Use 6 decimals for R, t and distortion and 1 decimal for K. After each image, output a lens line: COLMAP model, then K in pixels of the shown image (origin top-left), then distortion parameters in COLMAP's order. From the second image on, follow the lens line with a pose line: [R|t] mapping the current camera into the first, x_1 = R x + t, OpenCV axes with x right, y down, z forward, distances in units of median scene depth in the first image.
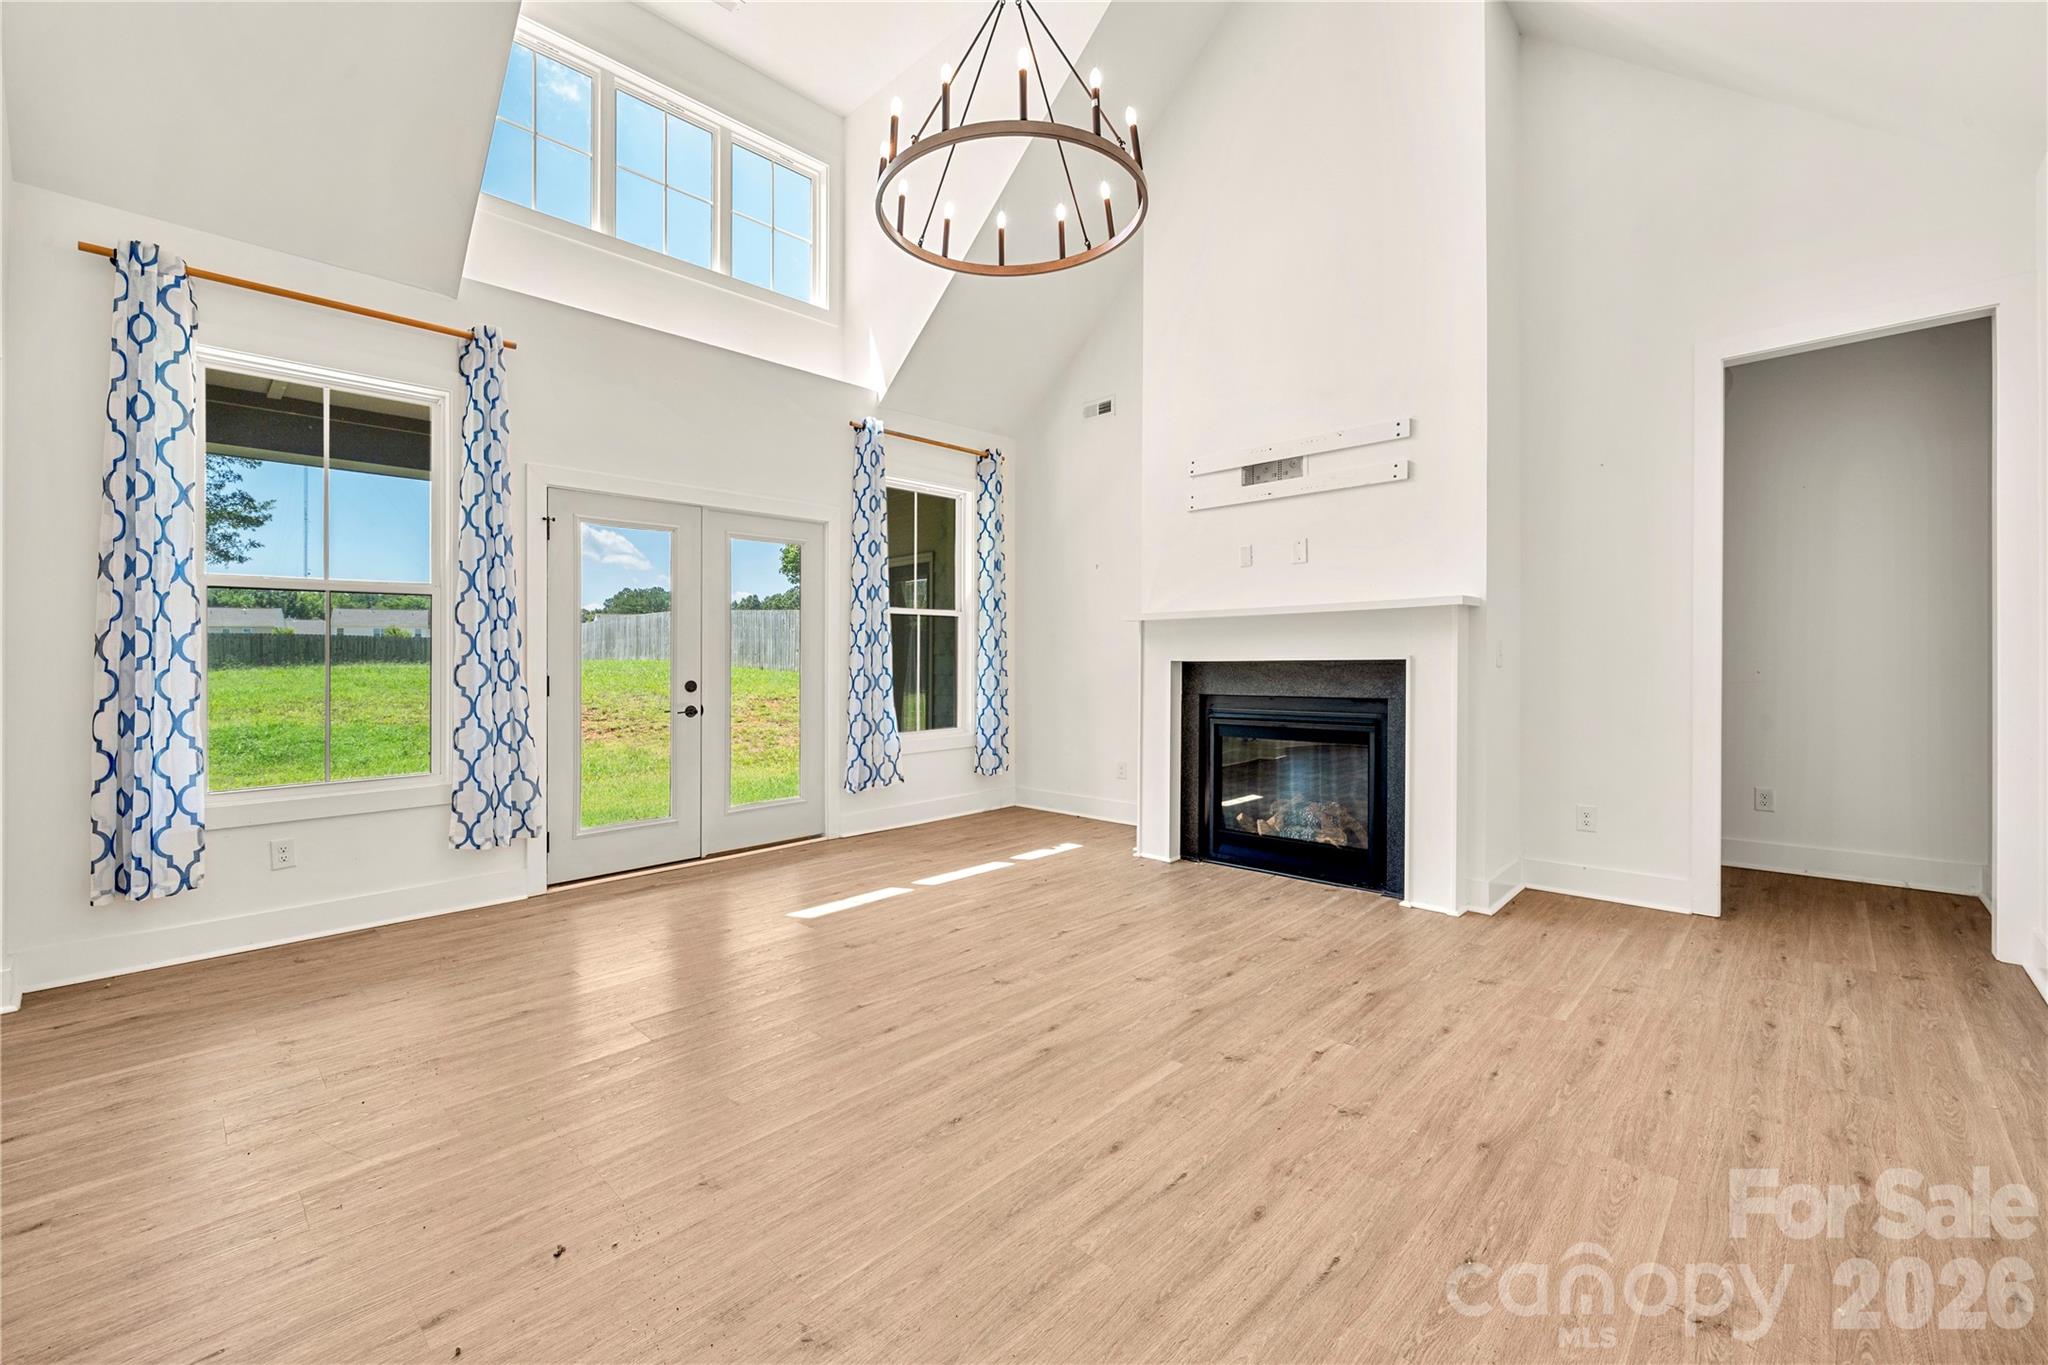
lens RADIAL K [[827.6, 0, 1022.4], [0, 827.6, 671.2], [0, 0, 1]] dist [-0.002870, 0.000239]
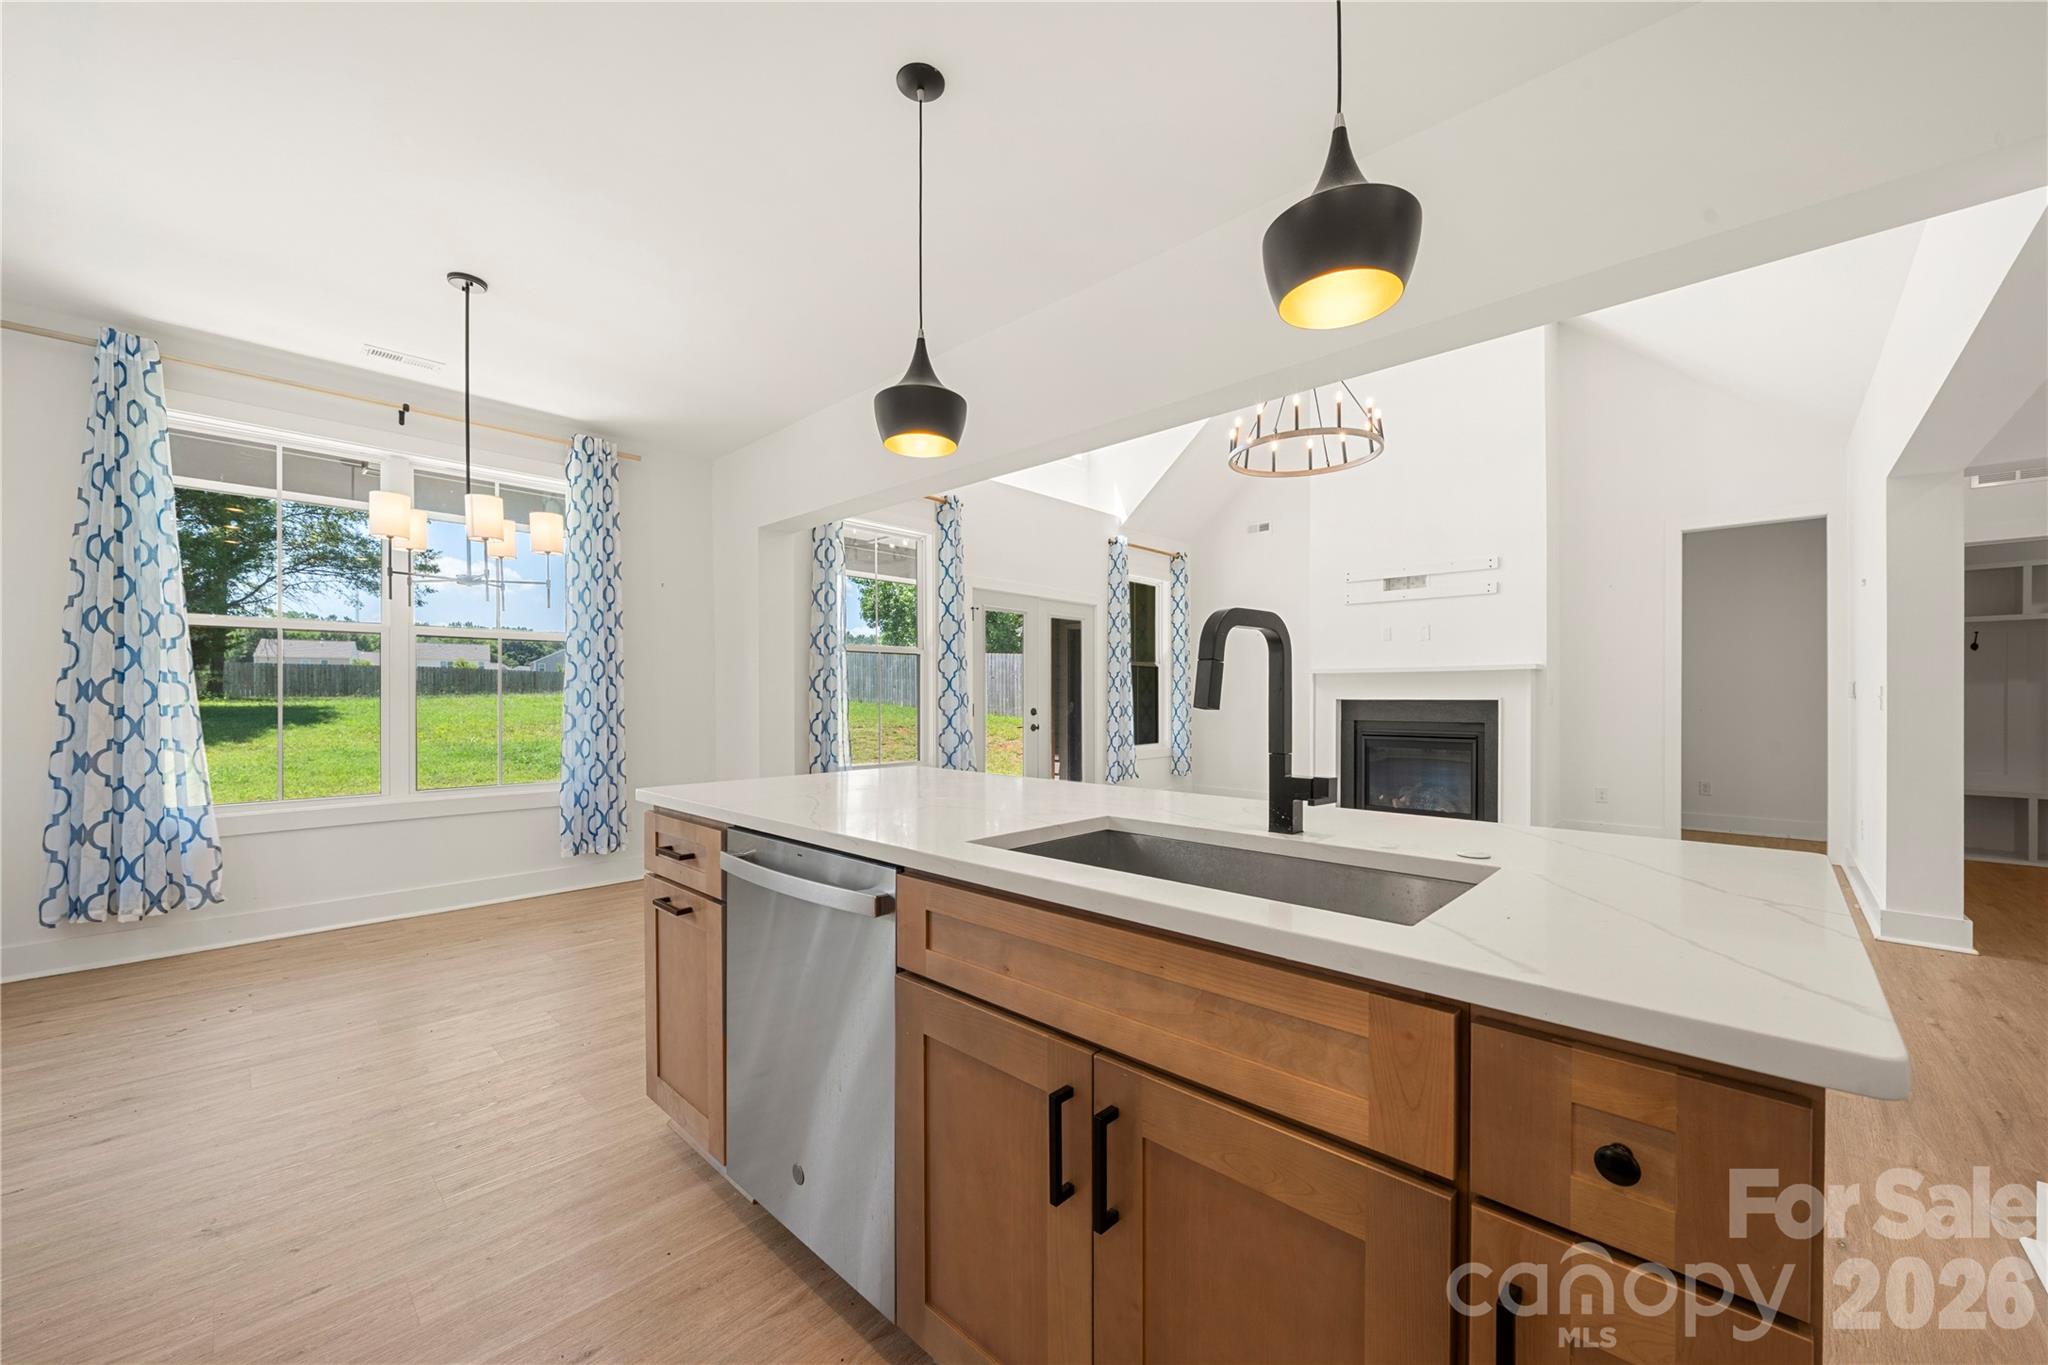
lens RADIAL K [[774.6, 0, 1017.8], [0, 774.6, 697.7], [0, 0, 1]] dist [-0.008907, -0.000299]
pose [[0.999915, 0.012348, 0.004263, -0.373492], [-0.012295, 0.999849, -0.012278, 0.008631], [-0.004414, 0.012225, 0.999916, -0.410436]]
